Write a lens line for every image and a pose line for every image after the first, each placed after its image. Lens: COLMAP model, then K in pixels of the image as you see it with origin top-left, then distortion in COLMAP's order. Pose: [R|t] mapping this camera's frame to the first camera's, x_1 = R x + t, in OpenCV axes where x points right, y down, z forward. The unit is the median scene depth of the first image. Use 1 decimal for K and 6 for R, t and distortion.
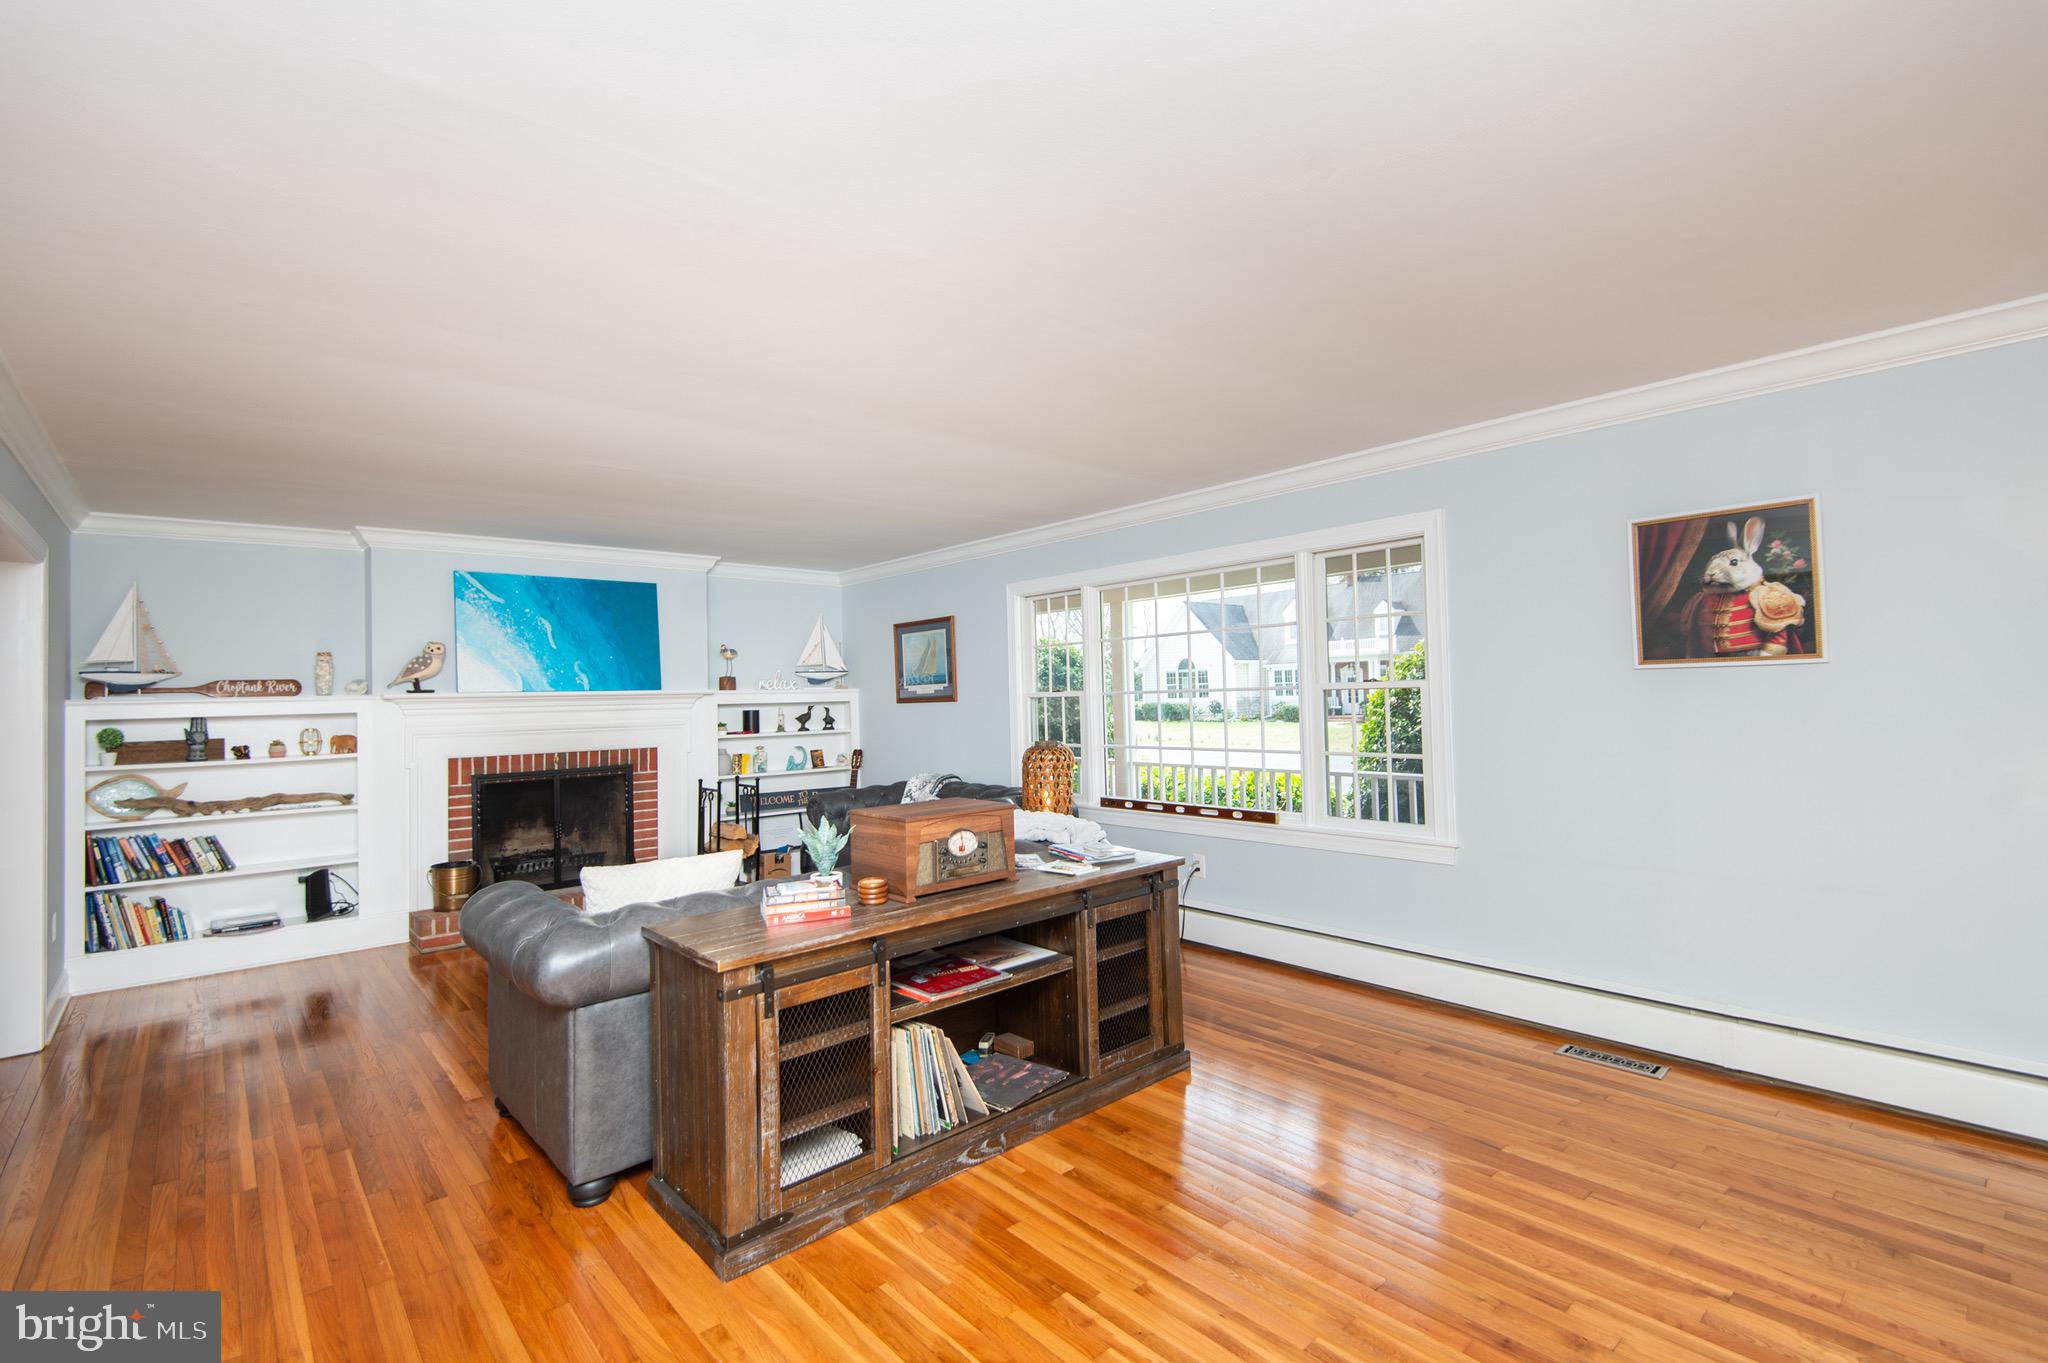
lens RADIAL K [[915.1, 0, 1030.1], [0, 915.1, 675.5], [0, 0, 1]] dist [0.011174, -0.004643]
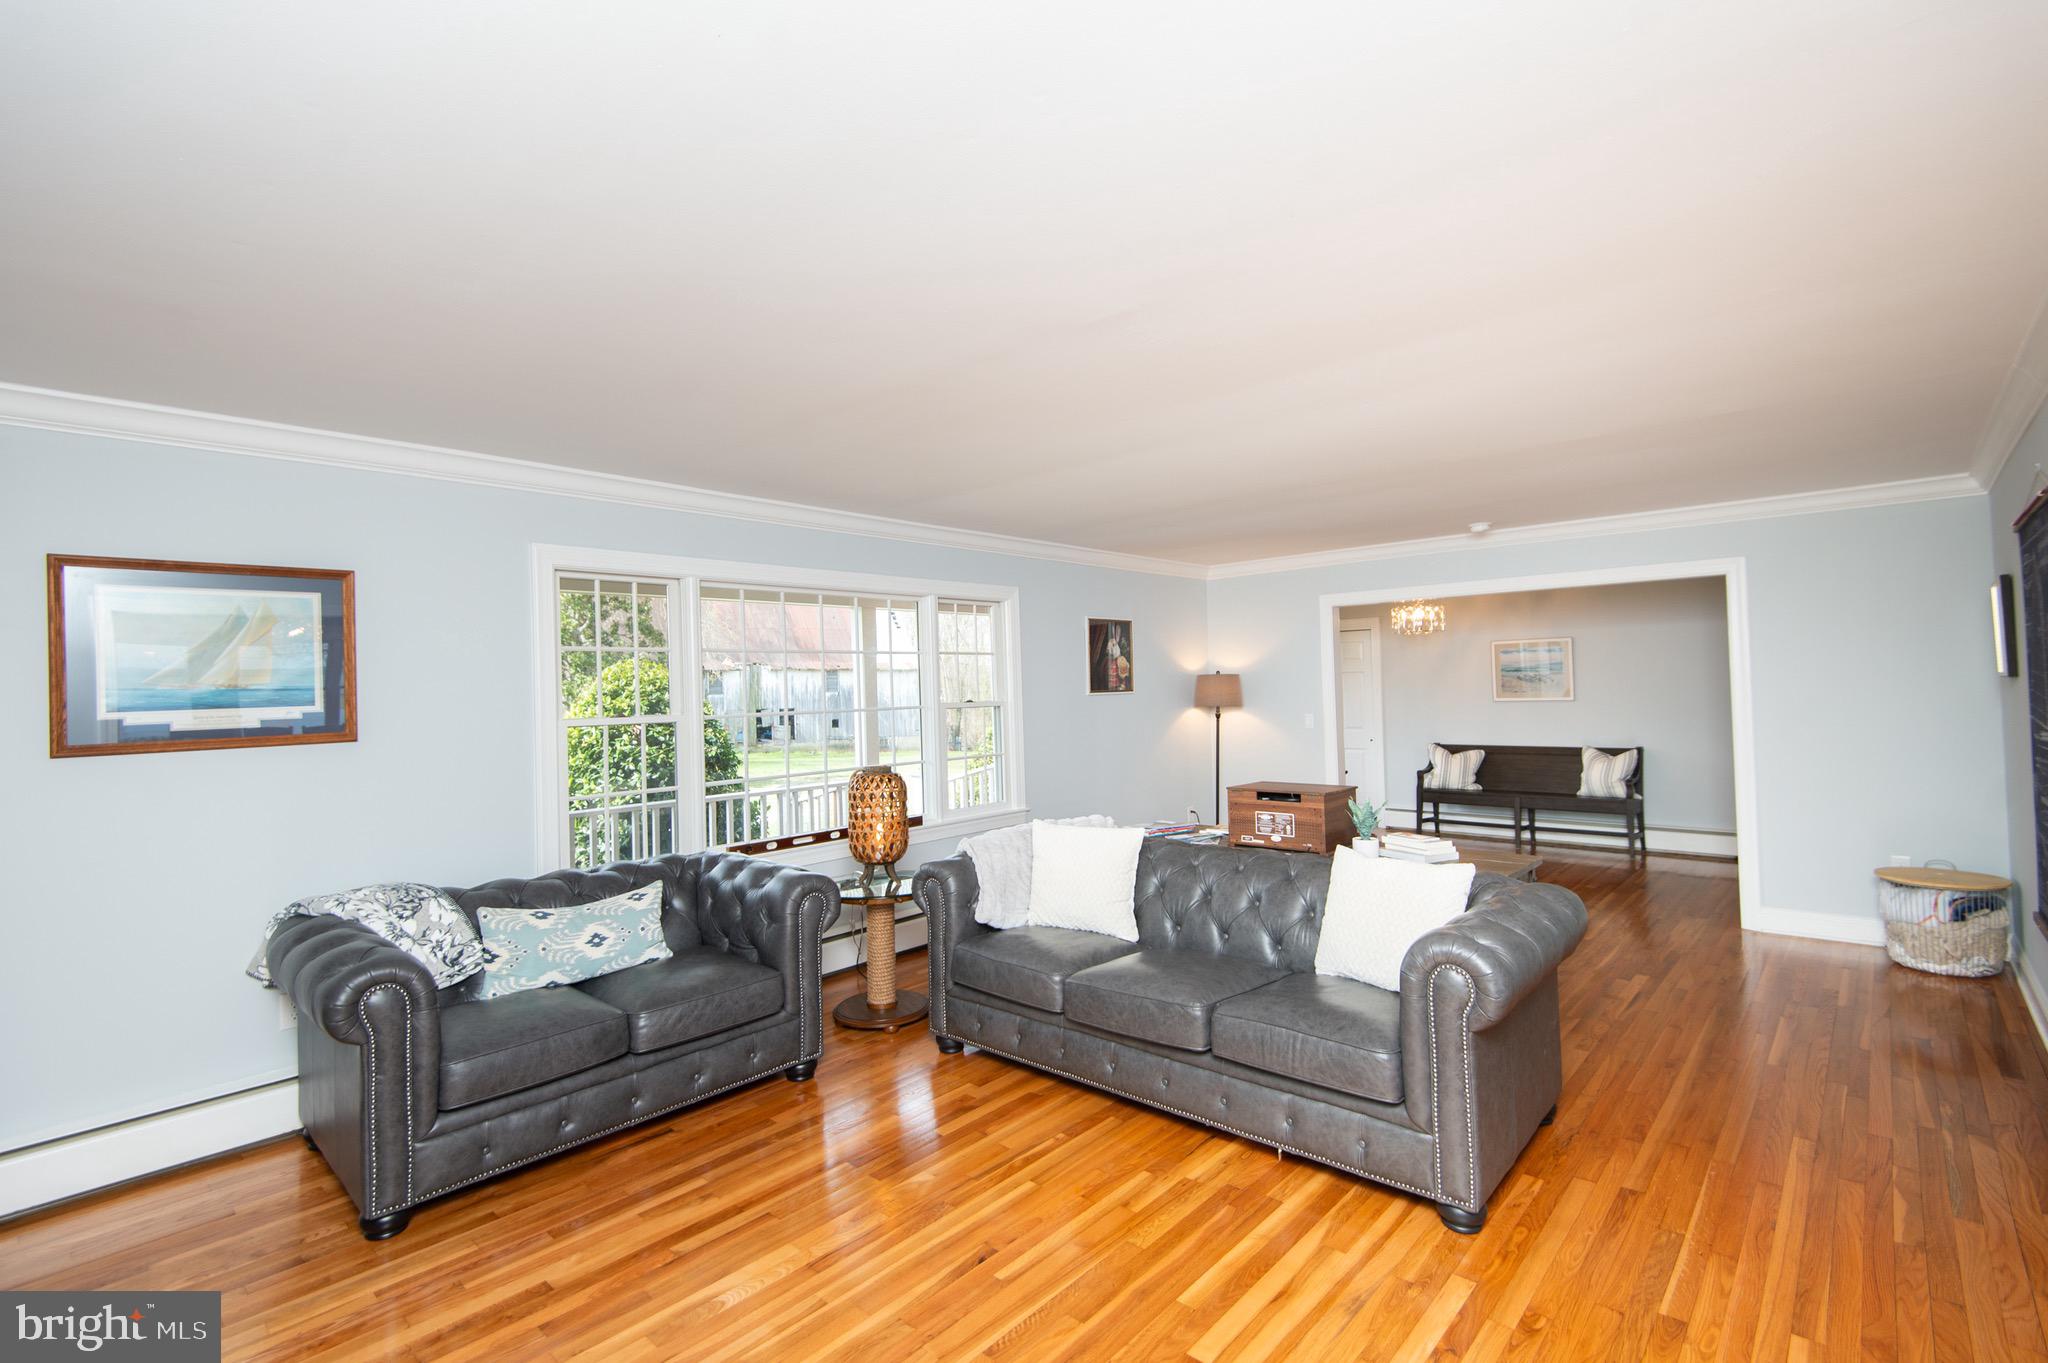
lens RADIAL K [[915.1, 0, 1024.9], [0, 915.1, 677.3], [0, 0, 1]] dist [0.011174, -0.004643]
pose [[-0.089779, 0.042422, 0.995058, -1.298123], [0.007807, 0.999092, -0.041890, 0.036415], [-0.995931, 0.004007, -0.090028, 1.409480]]
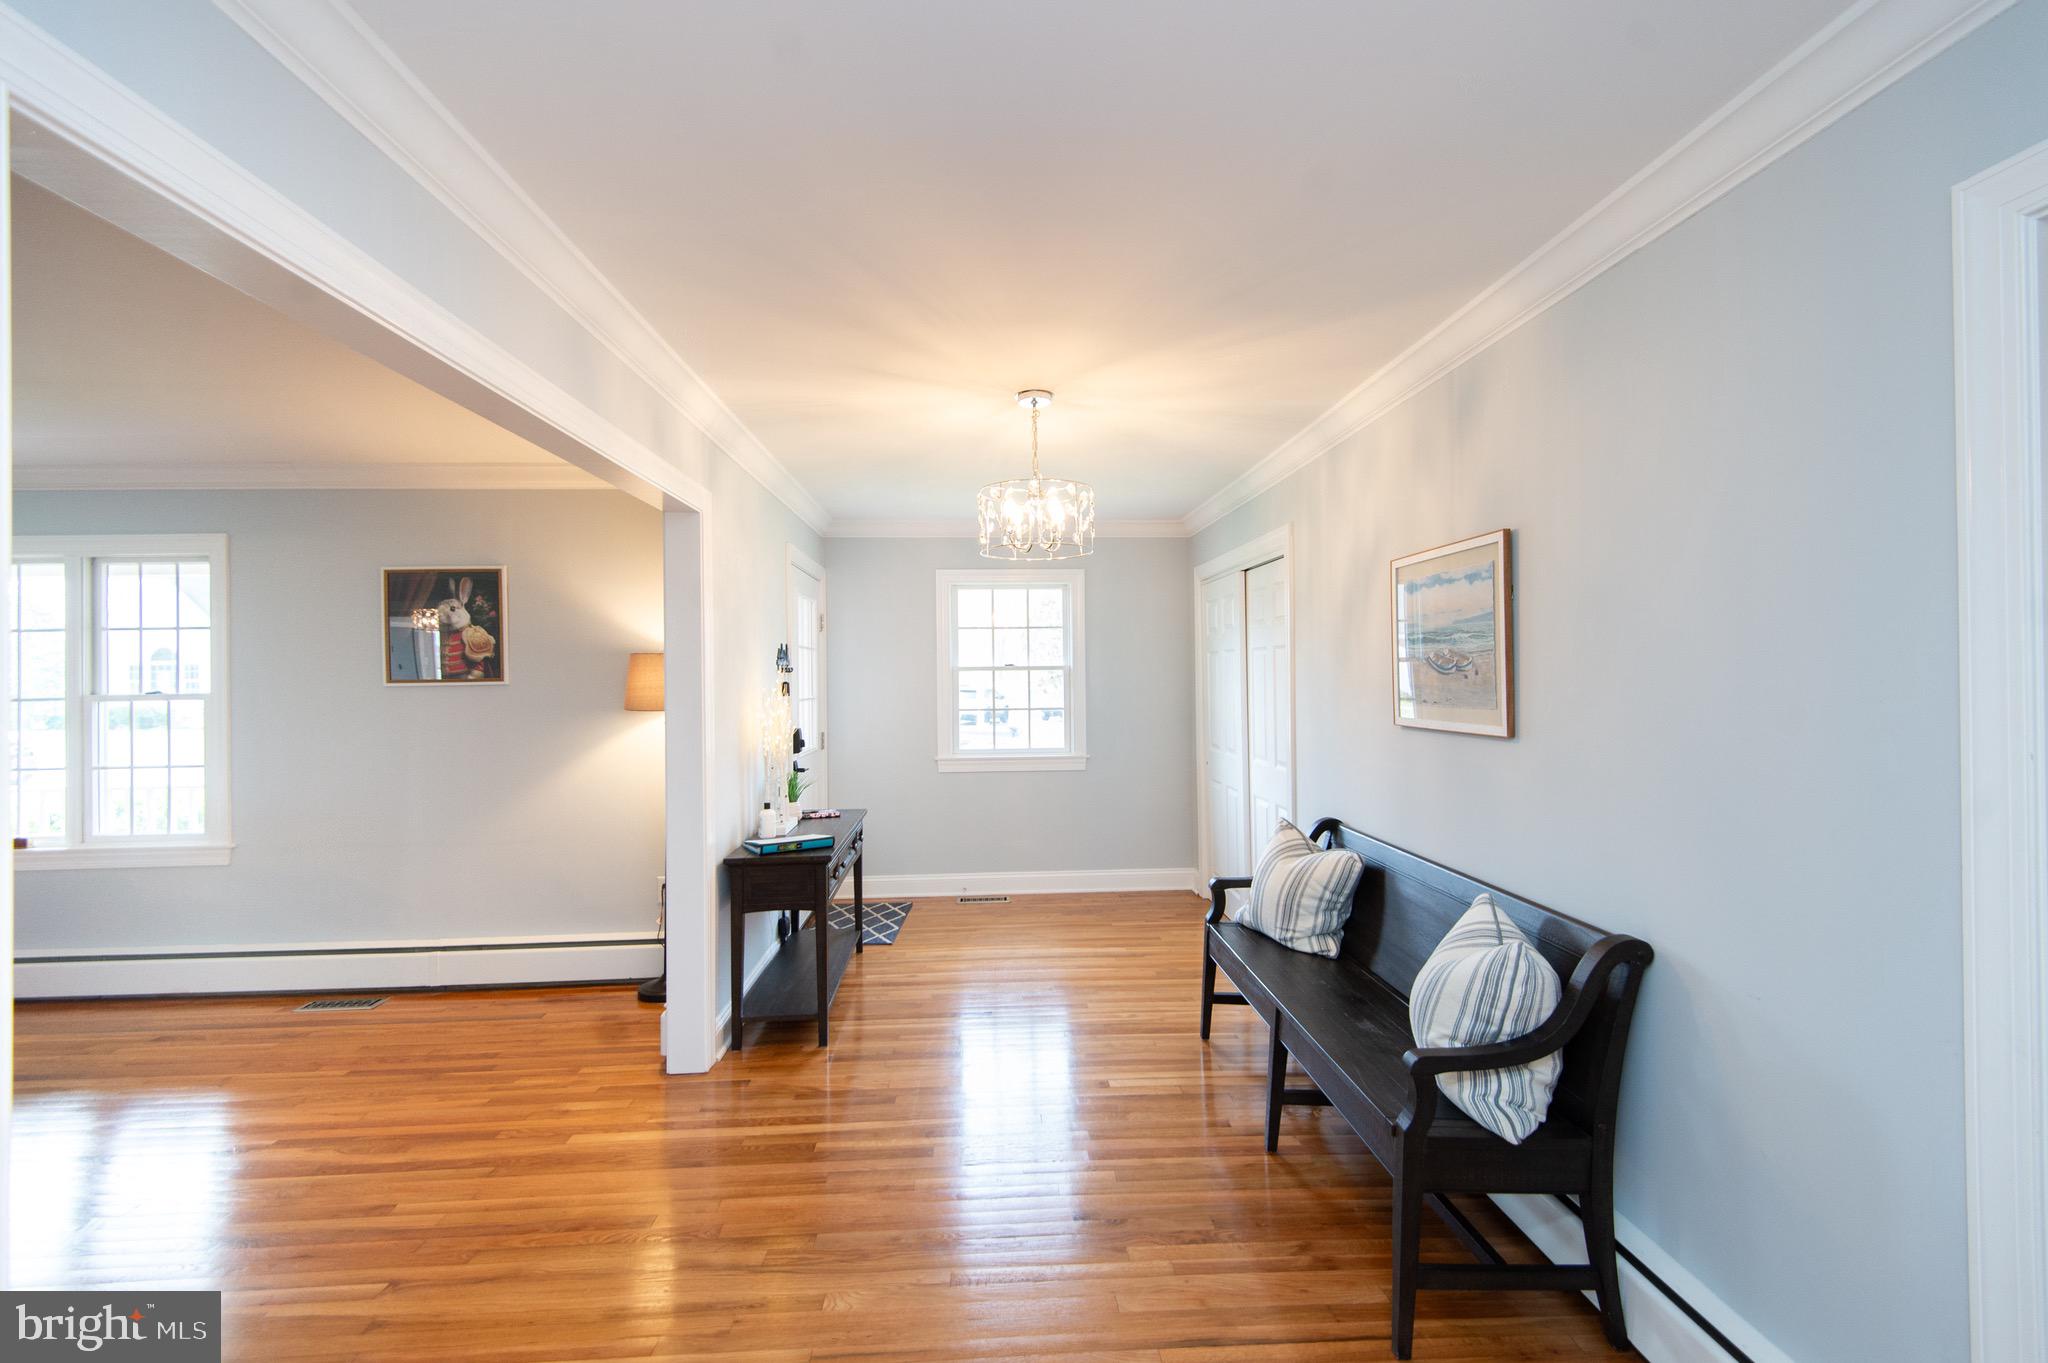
lens RADIAL K [[915.1, 0, 1027.3], [0, 915.1, 673.2], [0, 0, 1]] dist [0.011174, -0.004643]
pose [[0.627152, 0.014084, 0.778770, 0.250911], [-0.017546, 0.999838, -0.003952, -0.038589], [-0.778699, -0.011186, 0.627297, -0.506052]]
